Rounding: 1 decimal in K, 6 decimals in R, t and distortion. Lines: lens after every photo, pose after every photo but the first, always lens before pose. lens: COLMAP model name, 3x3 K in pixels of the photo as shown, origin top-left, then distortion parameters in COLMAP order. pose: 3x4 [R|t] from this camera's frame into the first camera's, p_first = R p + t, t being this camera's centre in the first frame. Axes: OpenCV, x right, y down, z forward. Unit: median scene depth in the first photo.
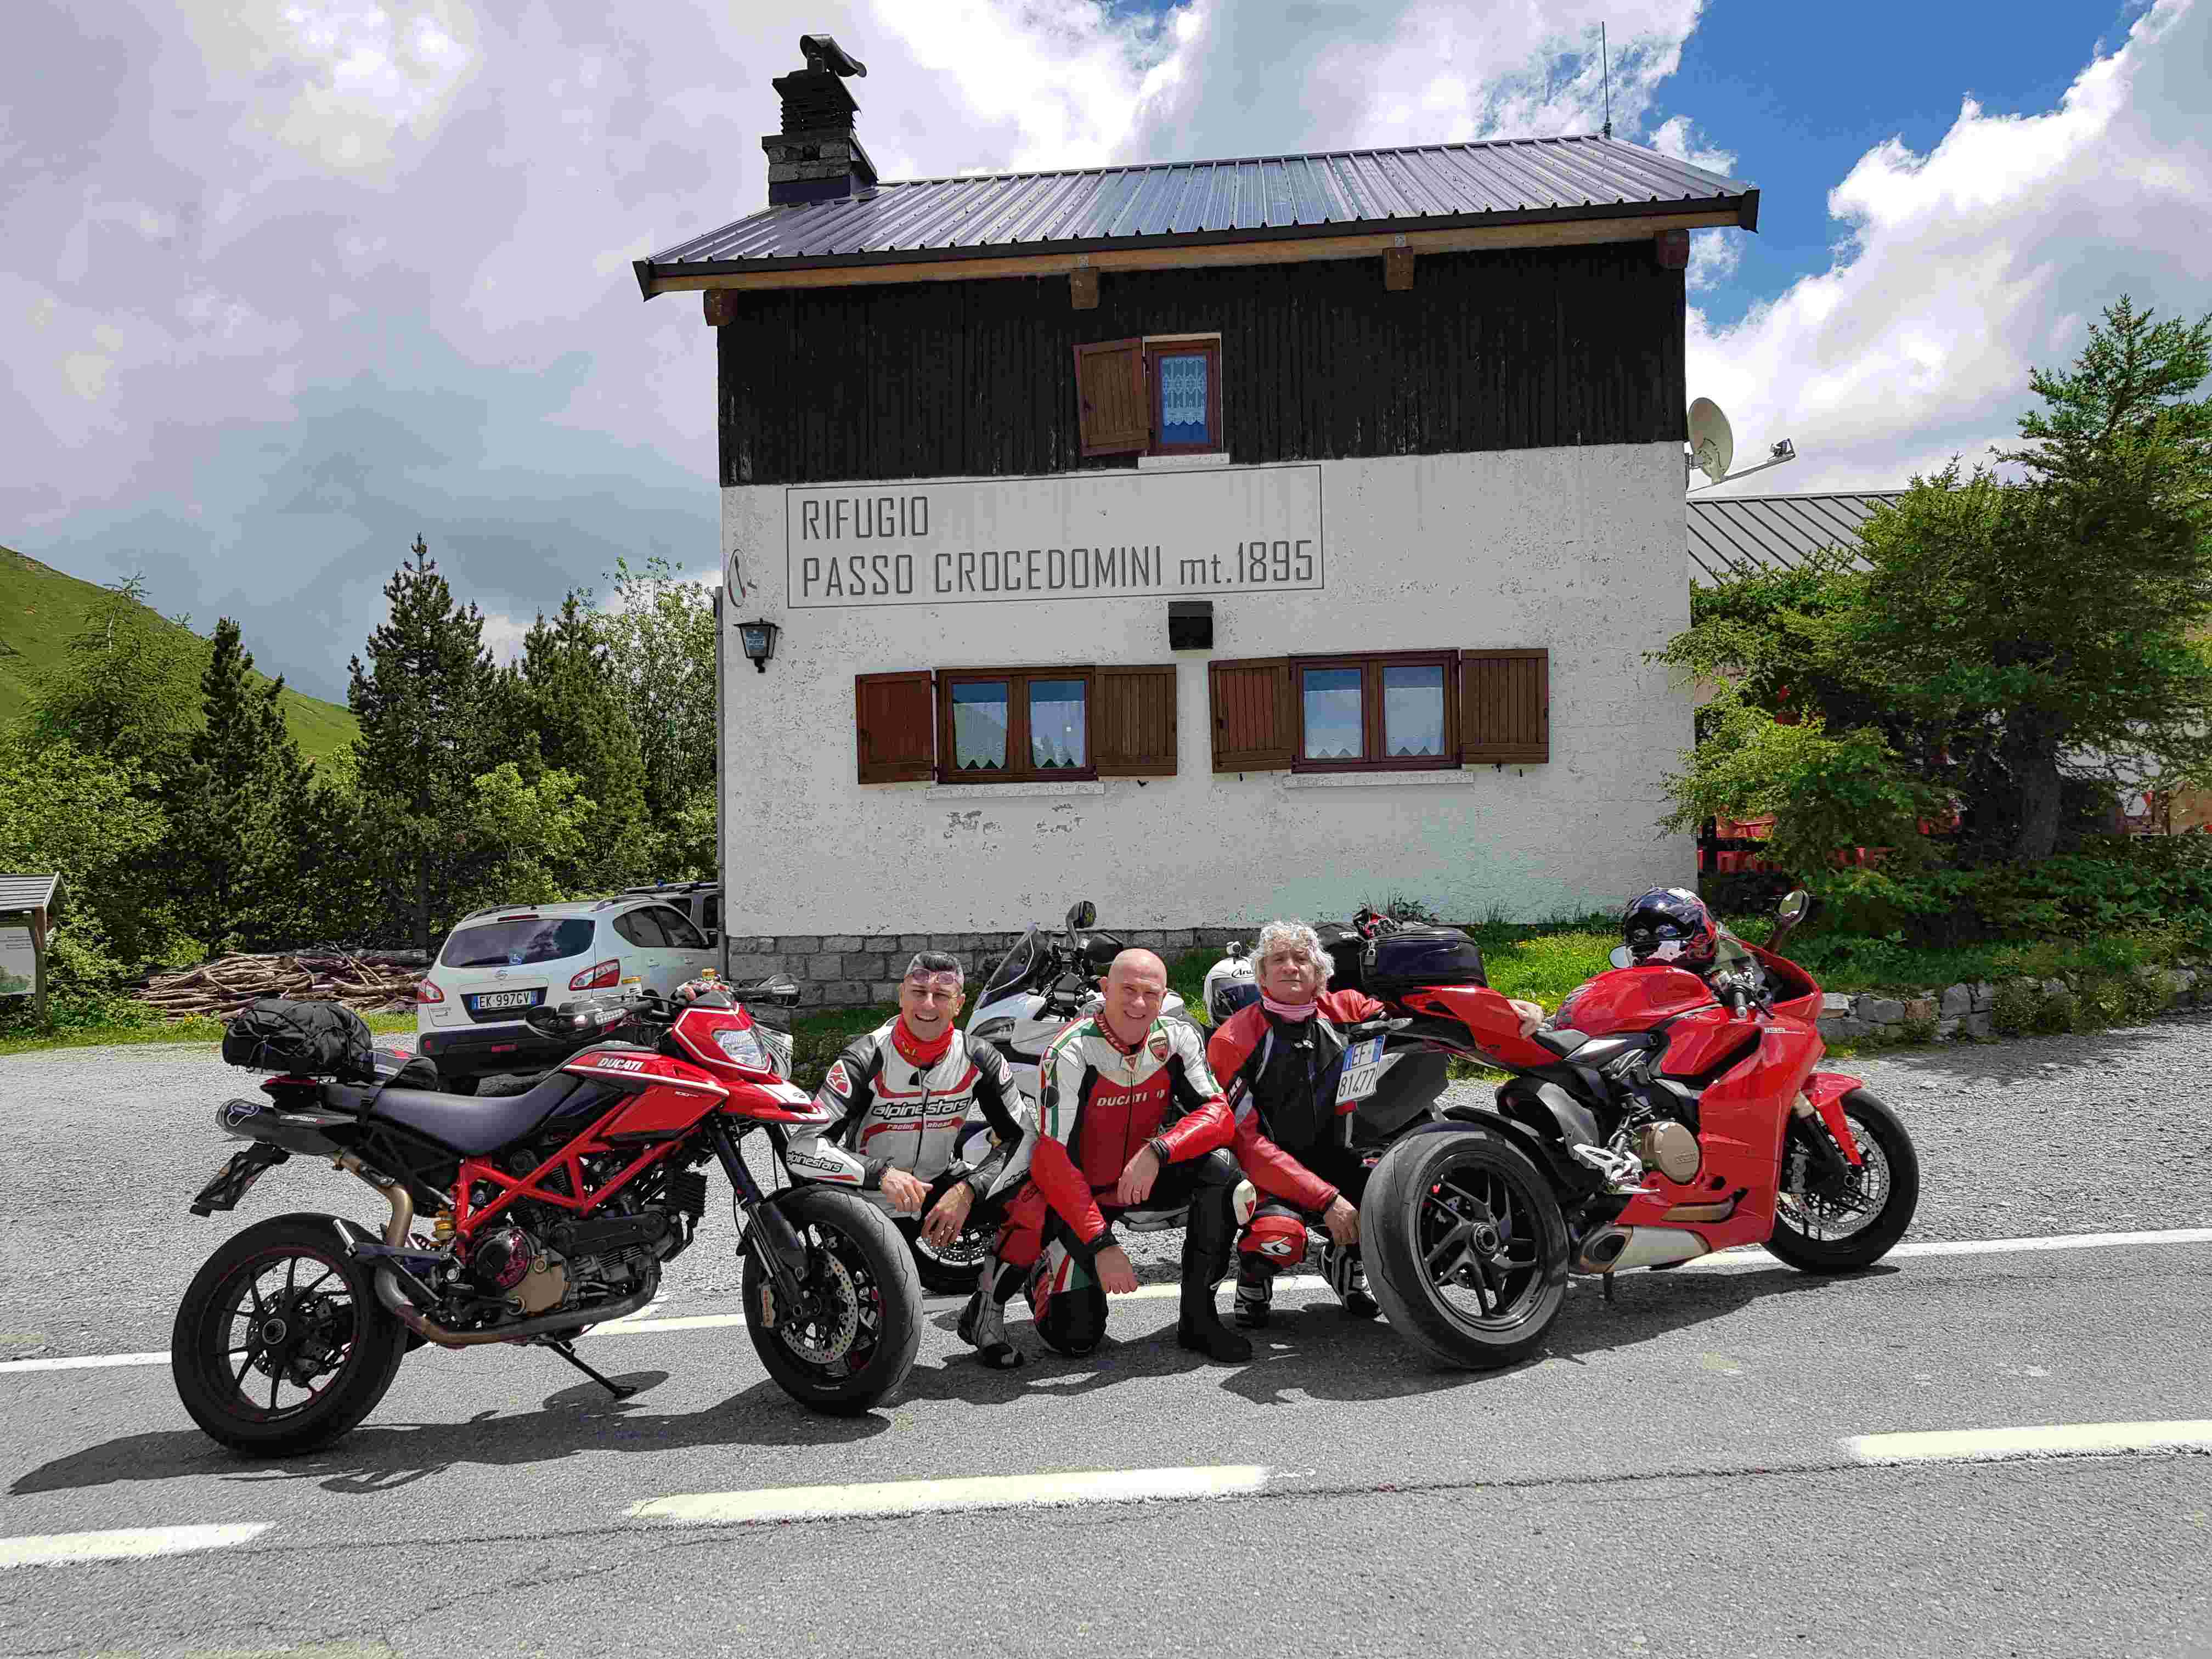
lens RADIAL K [[1711.4, 0, 1072.1], [0, 1711.4, 795.7], [0, 0, 1]] dist [0.125645, -0.255456]
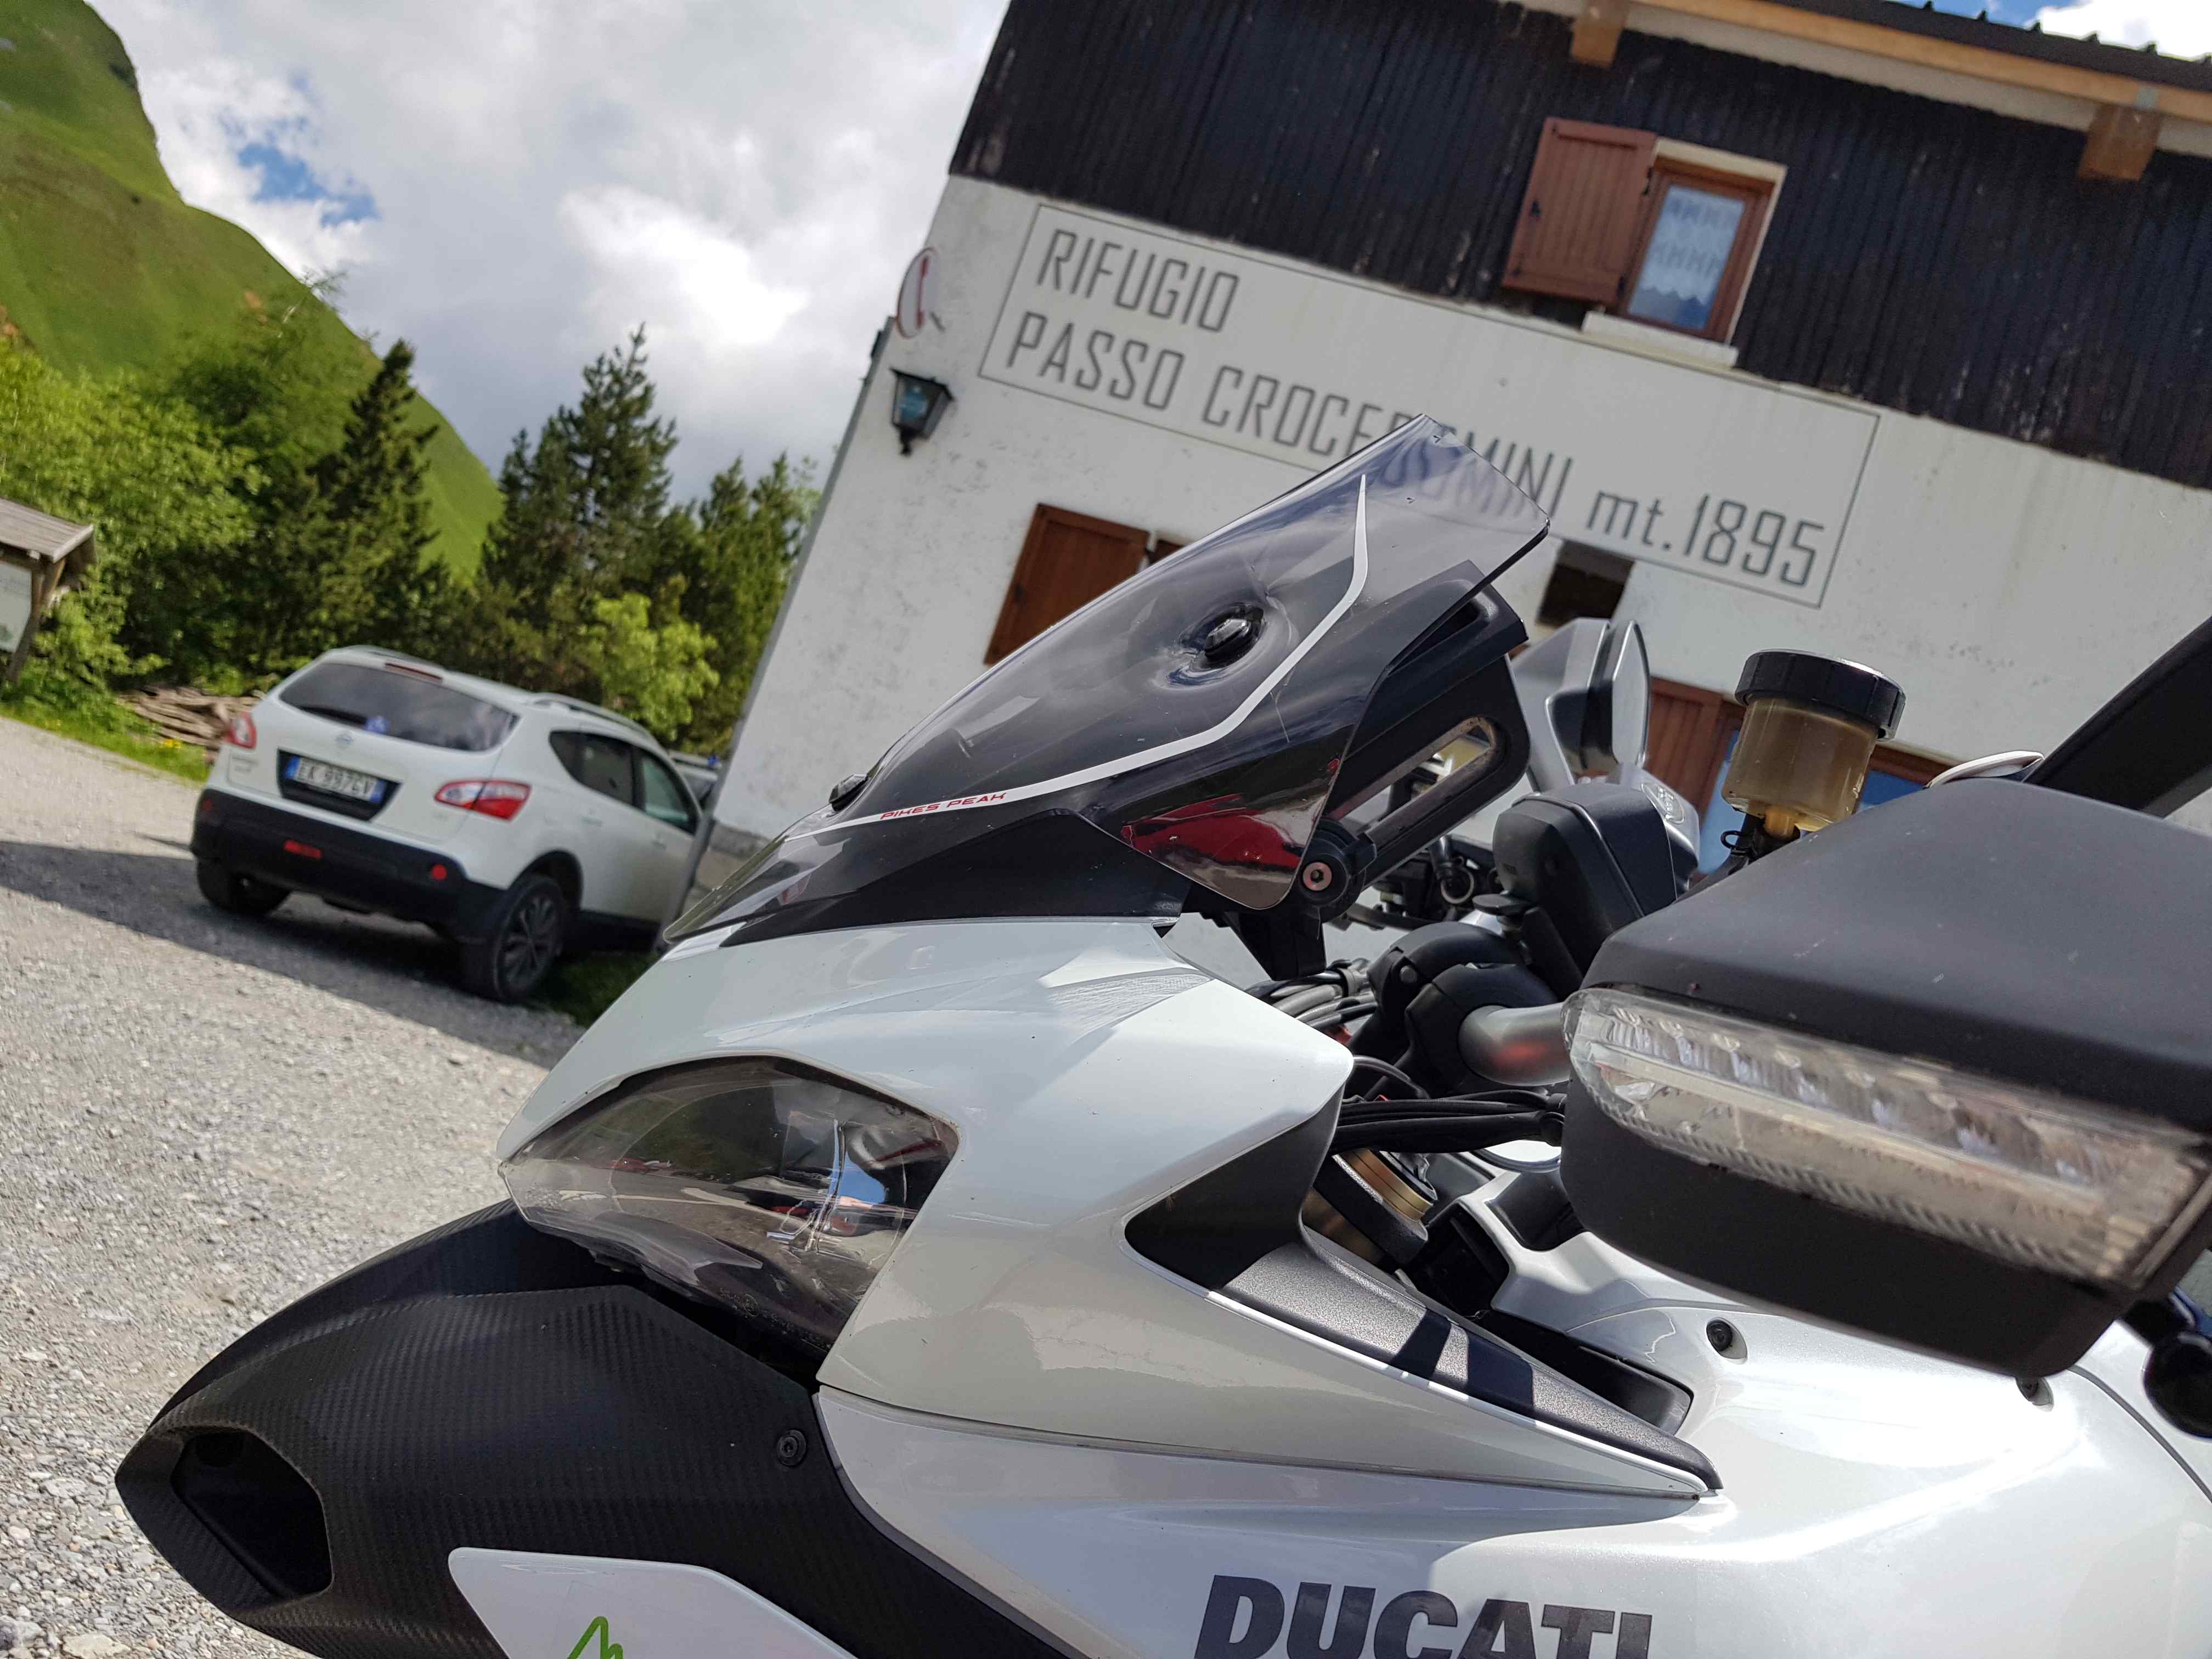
lens RADIAL K [[1711.4, 0, 1072.1], [0, 1711.4, 795.7], [0, 0, 1]] dist [0.125645, -0.255456]
pose [[0.934022, 0.341423, -0.105037, -0.009788], [-0.346052, 0.937767, -0.028994, 0.045892], [0.088601, 0.063430, 0.994046, 0.370169]]
